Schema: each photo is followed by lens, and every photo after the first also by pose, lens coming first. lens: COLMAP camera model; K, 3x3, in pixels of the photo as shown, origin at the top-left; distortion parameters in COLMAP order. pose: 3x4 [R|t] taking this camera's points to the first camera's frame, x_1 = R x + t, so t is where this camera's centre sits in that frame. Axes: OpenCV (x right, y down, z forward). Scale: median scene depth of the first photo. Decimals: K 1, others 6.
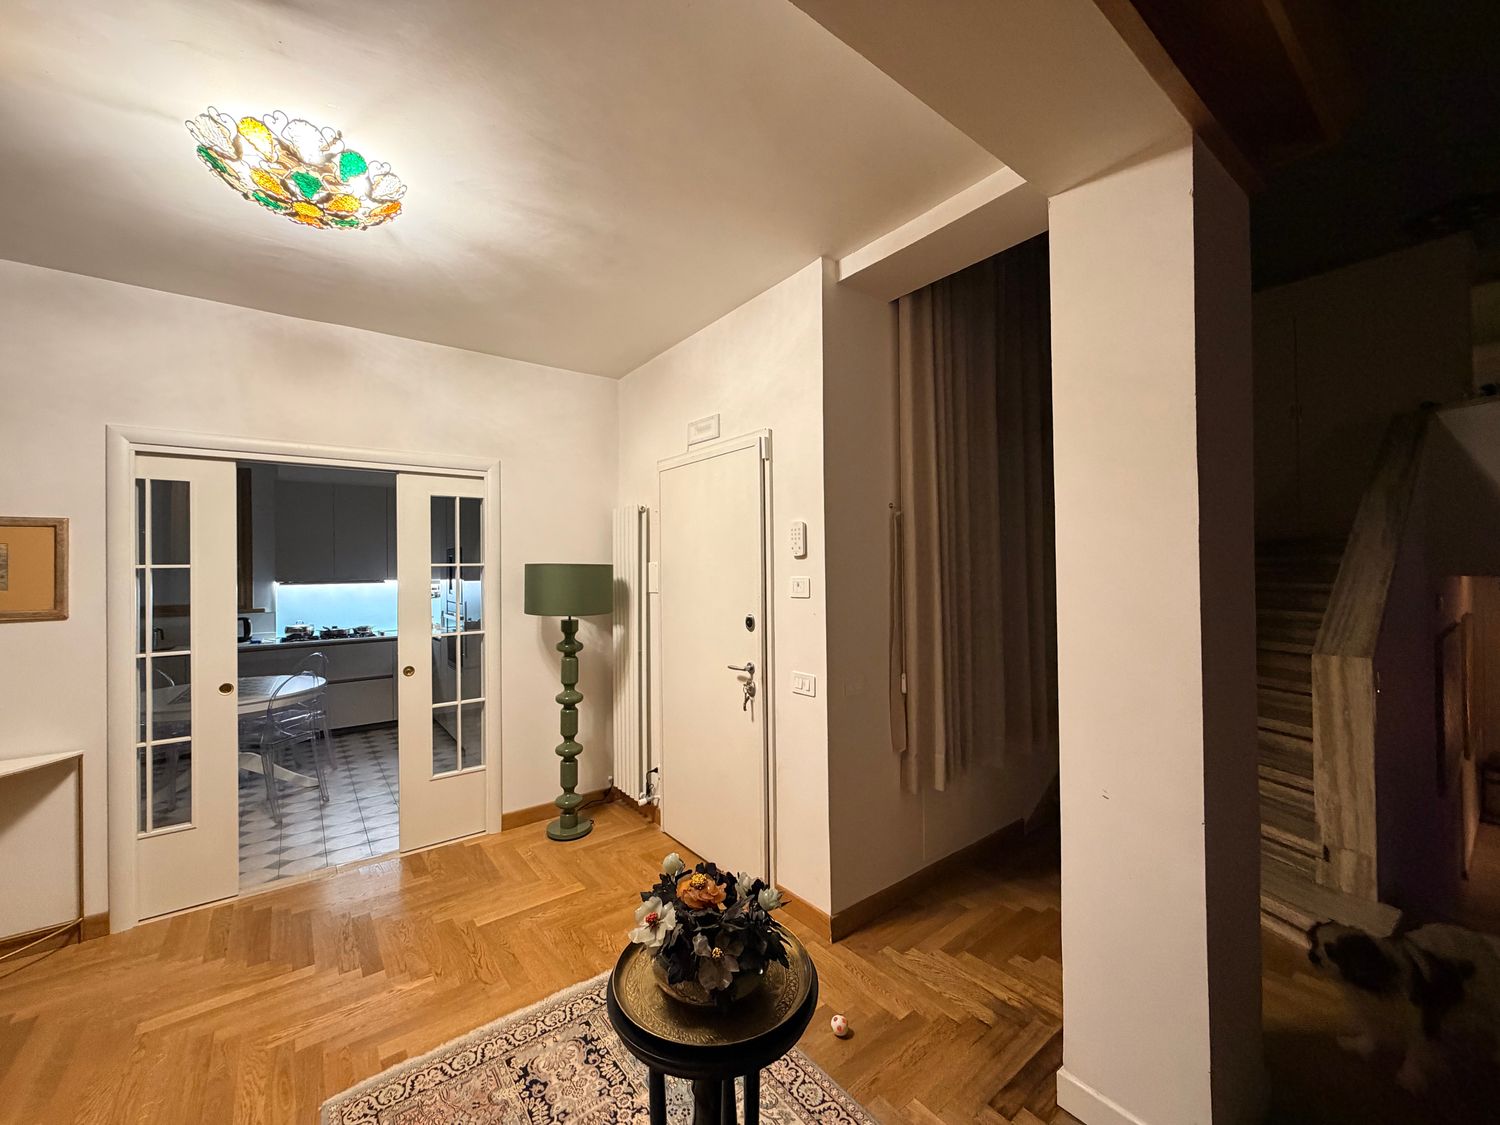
lens RADIAL K [[597.3, 0, 746.1], [0, 597.3, 562.6], [0, 0, 1]] dist [0.000907, -0.000013]
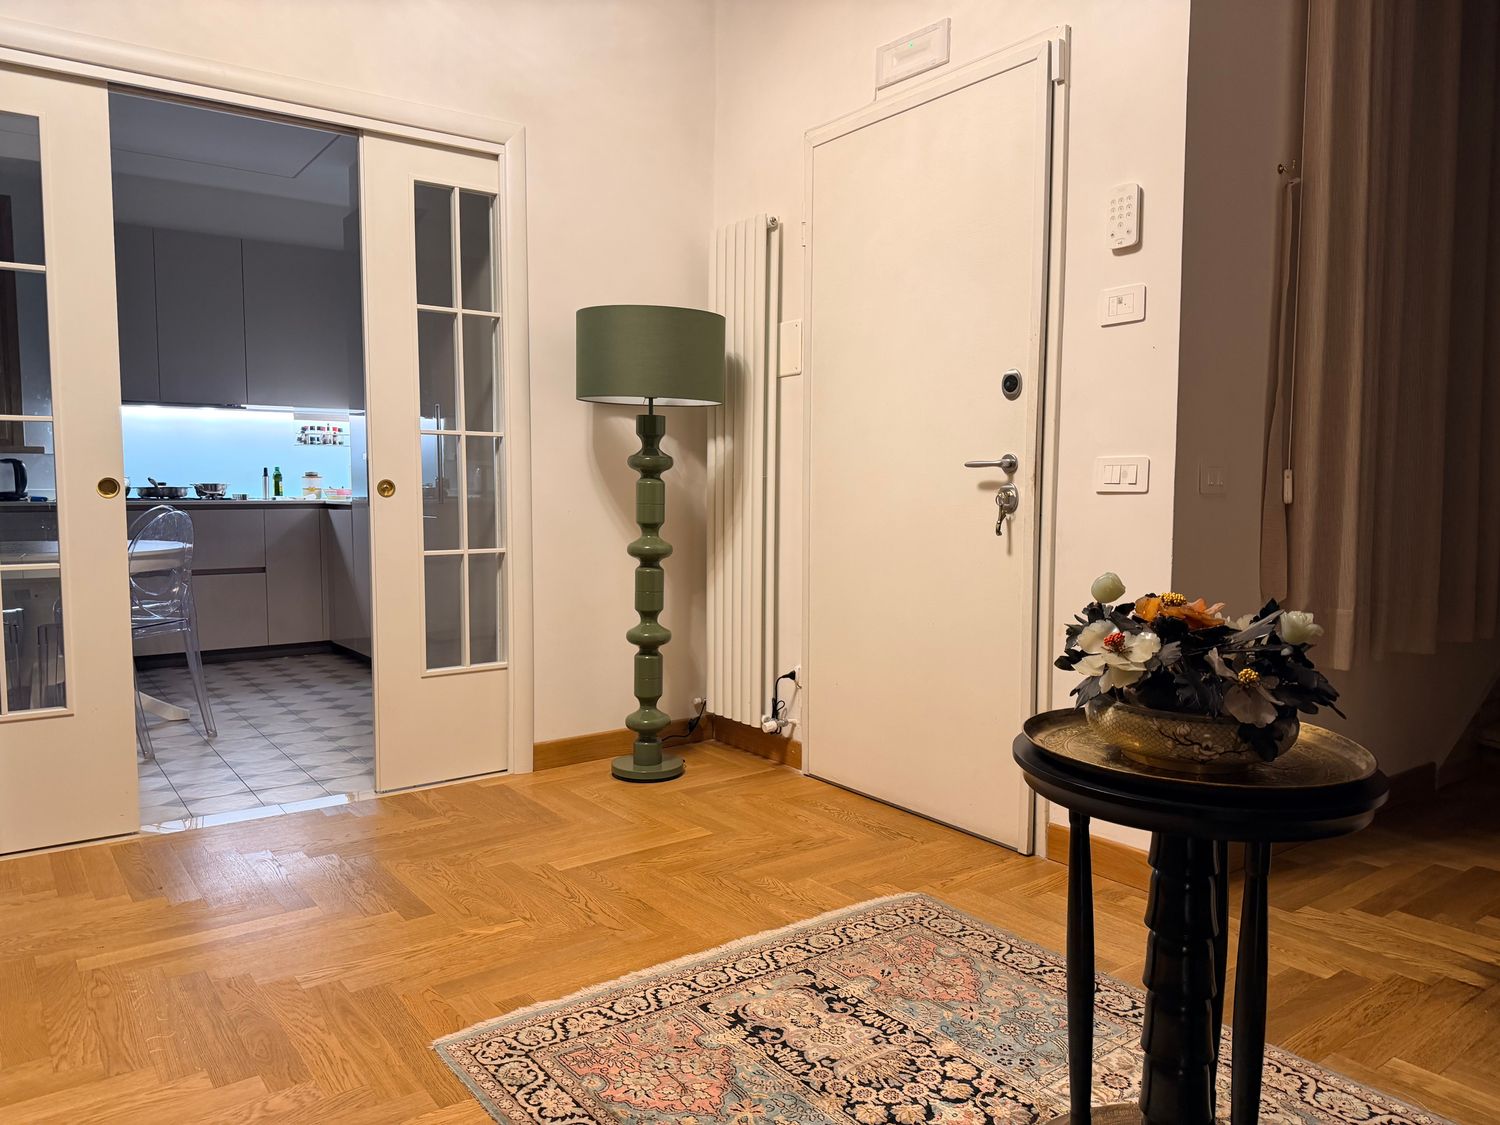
lens RADIAL K [[1052.4, 0, 750.0], [0, 1052.4, 562.5], [0, 0, 1]] dist [0.085394, -0.123094]
pose [[0.999737, 0.015778, -0.016662, -0.226354], [-0.014321, 0.996345, 0.084217, 0.190542], [0.017929, -0.083956, 0.996308, -0.035180]]
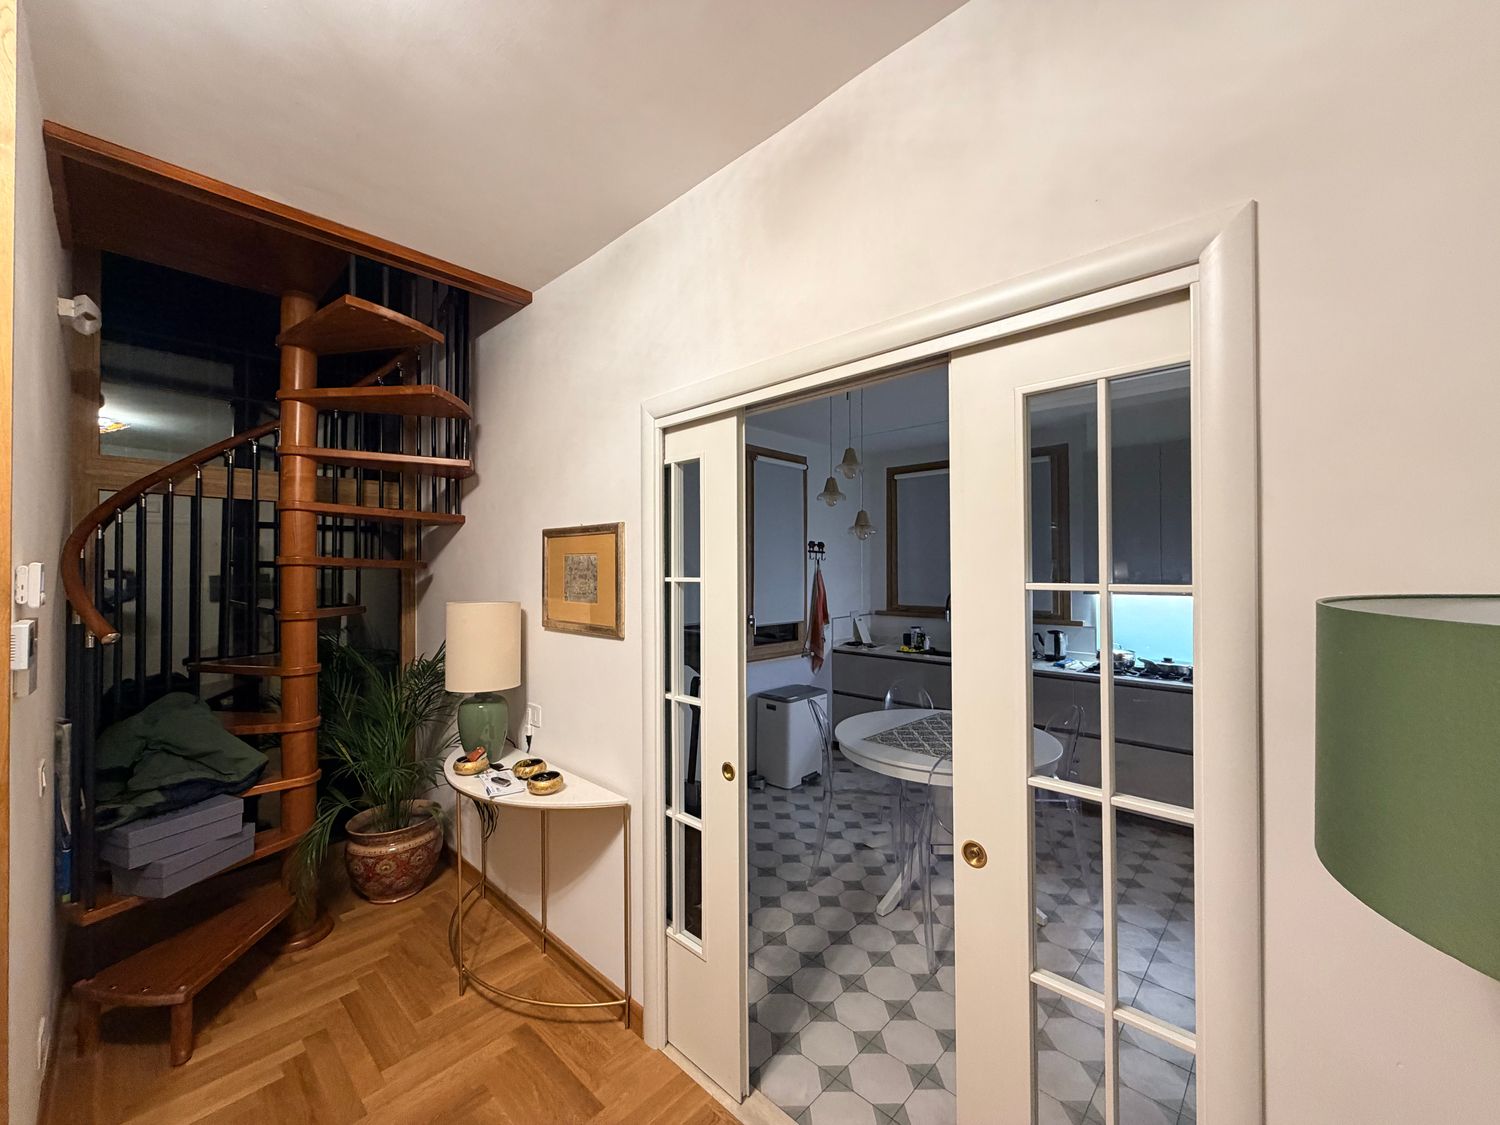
lens RADIAL K [[595.4, 0, 747.8], [0, 595.4, 562.5], [0, 0, 1]] dist [0.001260, 0.000024]
pose [[0.161020, 0.003898, -0.986943, -0.237468], [0.010200, 0.999932, 0.005613, -0.017160], [0.986898, -0.010971, 0.160970, 0.932319]]
